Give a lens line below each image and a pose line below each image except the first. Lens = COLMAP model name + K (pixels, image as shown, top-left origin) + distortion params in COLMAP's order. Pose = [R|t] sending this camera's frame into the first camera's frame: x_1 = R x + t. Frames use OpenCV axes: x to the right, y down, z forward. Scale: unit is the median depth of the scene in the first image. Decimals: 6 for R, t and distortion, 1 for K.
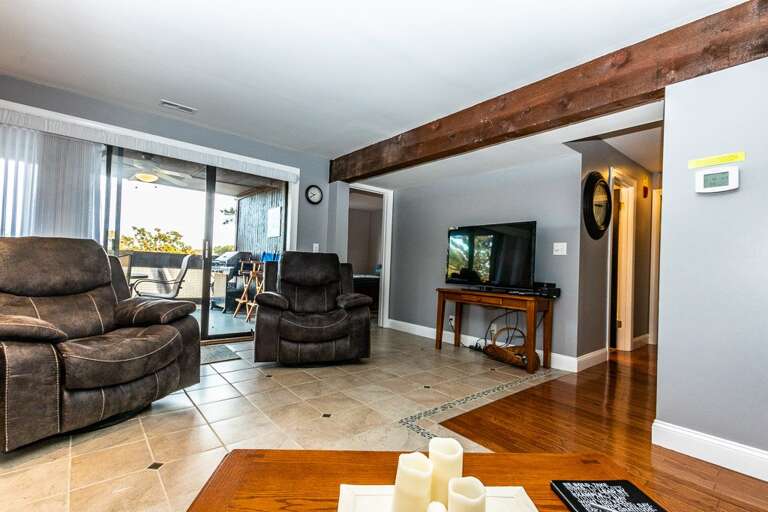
lens RADIAL K [[351.7, 0, 376.7], [0, 351.7, 254.6], [0, 0, 1]] dist [-0.001219, -0.000271]
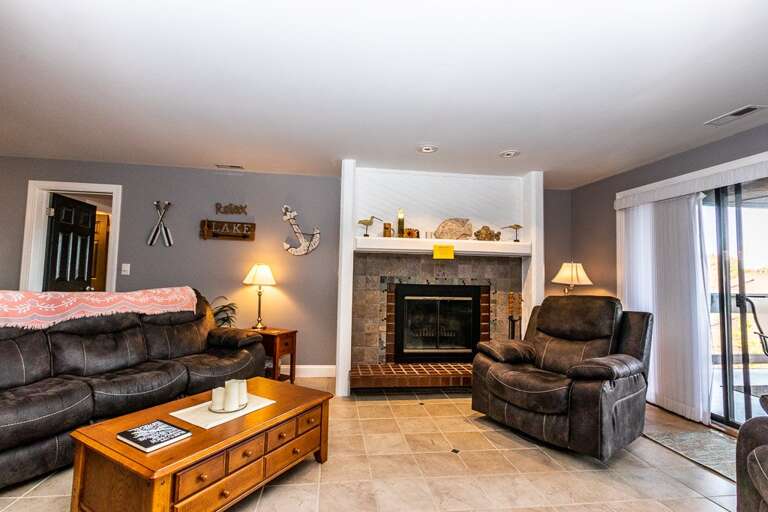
lens RADIAL K [[351.7, 0, 376.7], [0, 351.7, 254.6], [0, 0, 1]] dist [-0.001219, -0.000271]
pose [[-0.521246, -0.106580, -0.846725, 0.611489], [-0.024804, 0.993644, -0.109804, -0.036765], [0.853046, -0.036233, -0.520576, 1.043848]]
